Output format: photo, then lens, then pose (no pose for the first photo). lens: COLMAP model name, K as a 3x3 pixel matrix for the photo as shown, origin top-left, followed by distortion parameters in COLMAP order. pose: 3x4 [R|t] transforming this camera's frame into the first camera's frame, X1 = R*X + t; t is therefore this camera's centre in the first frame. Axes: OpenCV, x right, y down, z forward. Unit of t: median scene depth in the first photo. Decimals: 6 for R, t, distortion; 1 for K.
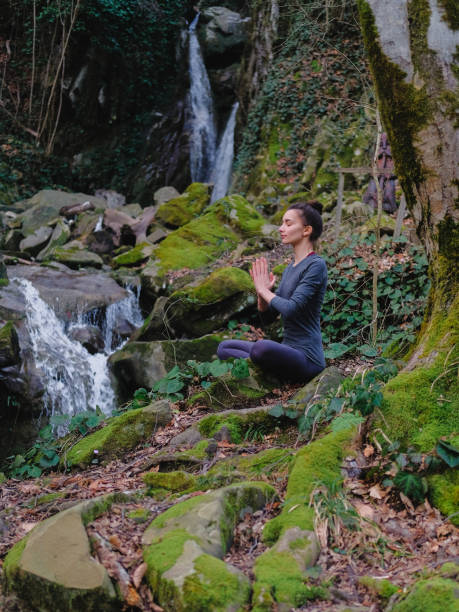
lens RADIAL K [[1495.0, 0, 232.3], [0, 1495.0, 339.5], [0, 0, 1]] dist [-0.035573, -0.022909]
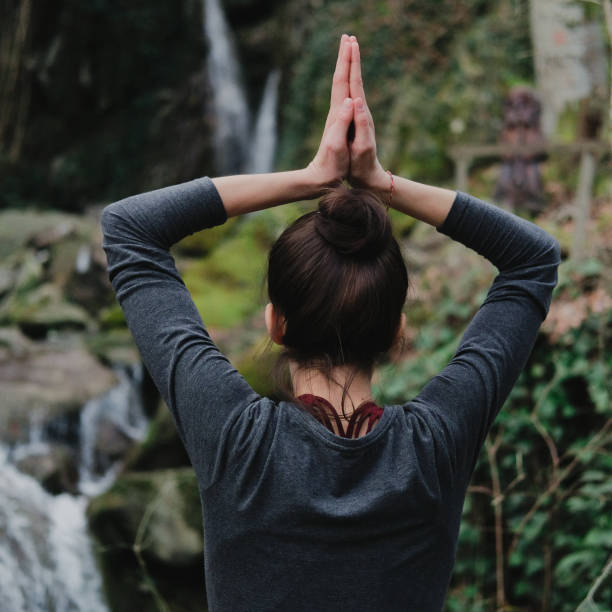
lens RADIAL K [[1513.3, 0, 322.3], [0, 1513.3, 305.9], [0, 0, 1]] dist [0.033486, 0.328222]
pose [[0.997053, -0.072194, 0.025947, -0.001472], [0.072676, 0.997191, -0.018138, -0.043287], [-0.024565, 0.019971, 0.999499, 0.383817]]
